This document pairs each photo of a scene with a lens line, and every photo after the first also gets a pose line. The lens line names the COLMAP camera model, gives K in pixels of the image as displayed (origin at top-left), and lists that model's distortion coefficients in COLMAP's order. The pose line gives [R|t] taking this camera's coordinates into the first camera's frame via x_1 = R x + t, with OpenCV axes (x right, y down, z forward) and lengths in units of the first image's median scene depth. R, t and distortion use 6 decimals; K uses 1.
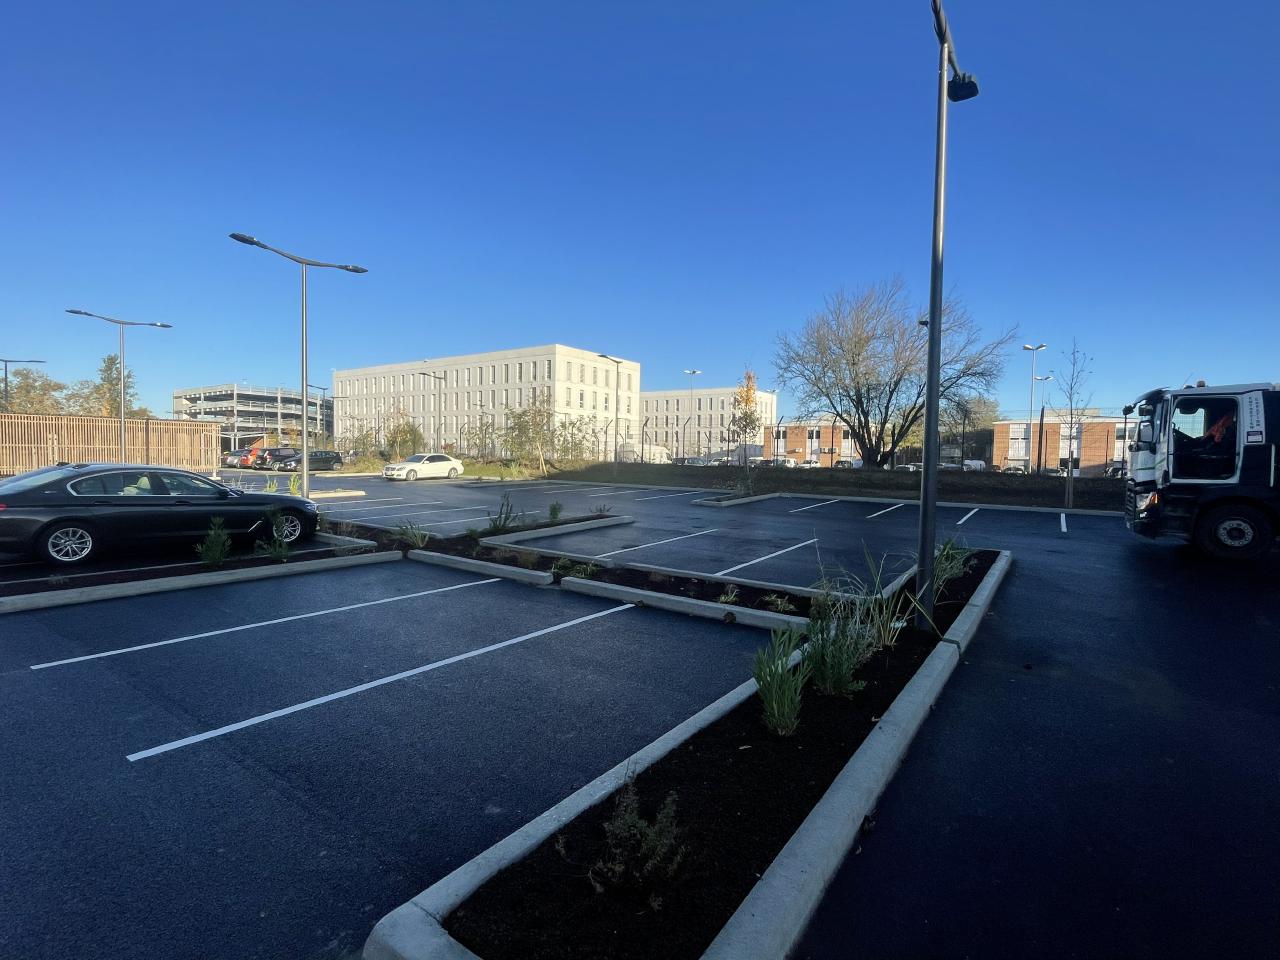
lens RADIAL K [[599.3, 0, 642.6], [0, 599.3, 478.4], [0, 0, 1]] dist [-0.002046, -0.000066]
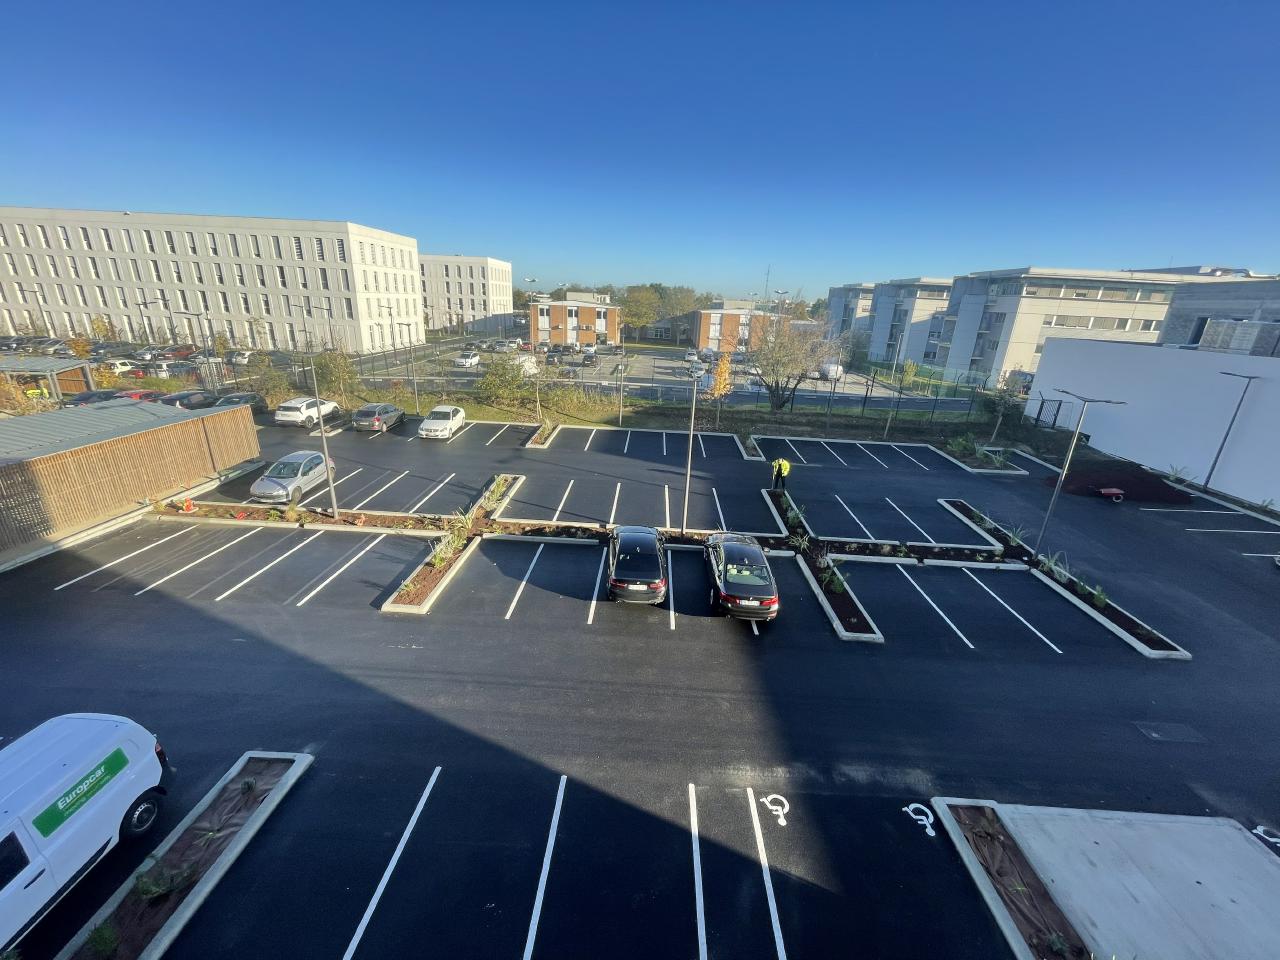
lens RADIAL K [[516.6, 0, 639.1], [0, 516.6, 478.6], [0, 0, 1]] dist [-0.003490, -0.000758]
pose [[0.844723, -0.155888, 0.511998, -0.221248], [-0.006827, 0.953425, 0.301553, -0.081867], [-0.535160, -0.258224, 0.804316, -0.001576]]
